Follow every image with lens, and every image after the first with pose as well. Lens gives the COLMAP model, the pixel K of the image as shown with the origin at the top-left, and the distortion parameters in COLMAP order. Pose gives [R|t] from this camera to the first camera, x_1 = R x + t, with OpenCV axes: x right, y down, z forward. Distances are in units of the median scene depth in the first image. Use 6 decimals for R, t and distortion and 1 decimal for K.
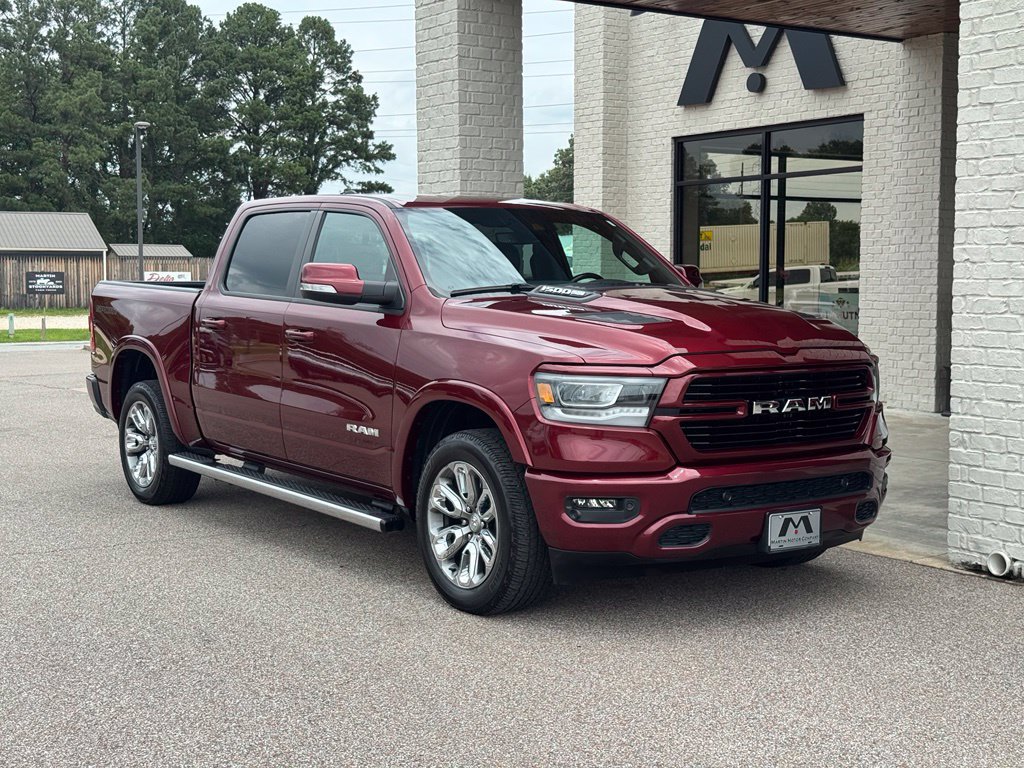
lens RADIAL K [[1436.6, 0, 501.3], [0, 1436.6, 385.3], [0, 0, 1]] dist [0.134388, 0.000000]
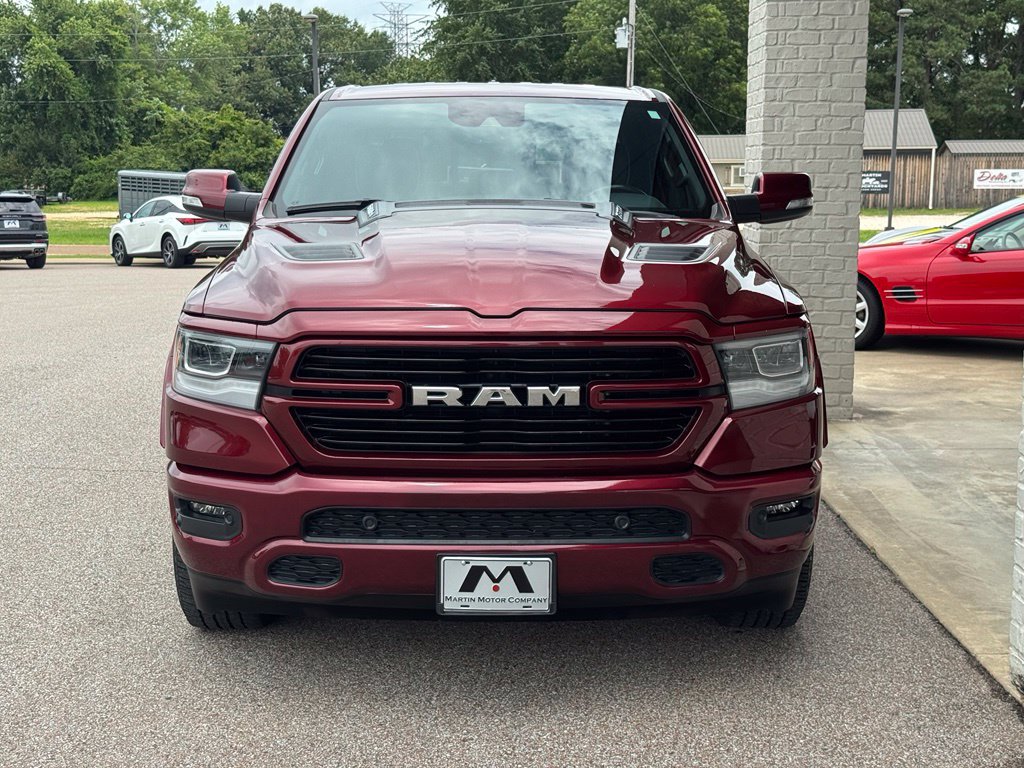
lens RADIAL K [[1436.6, 0, 509.0], [0, 1436.6, 383.8], [0, 0, 1]] dist [0.134388, 0.000000]
pose [[0.837108, 0.083106, -0.540689, 0.306815], [-0.046261, 0.995607, 0.081406, -0.024421], [0.545079, -0.043133, 0.837275, 0.256150]]
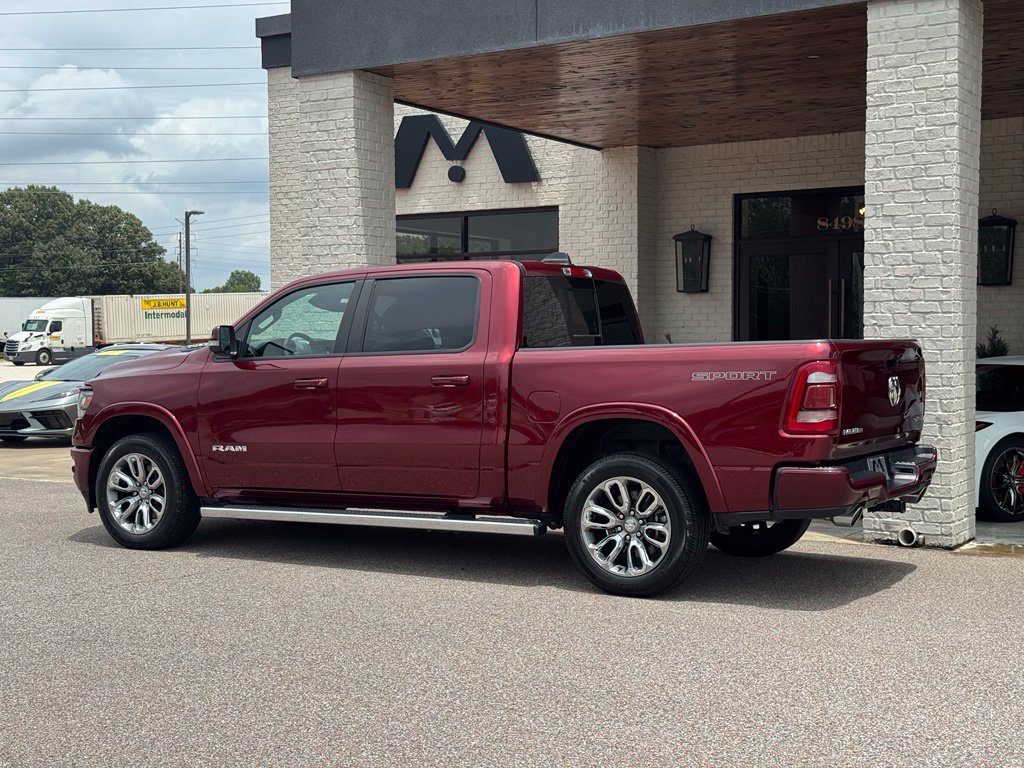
lens RADIAL K [[1436.6, 0, 495.5], [0, 1436.6, 389.0], [0, 0, 1]] dist [0.134388, 0.000000]
pose [[0.921842, -0.012167, 0.387376, -0.373474], [0.029545, 0.998805, -0.038937, 0.013892], [-0.386439, 0.047339, 0.921099, -0.100733]]
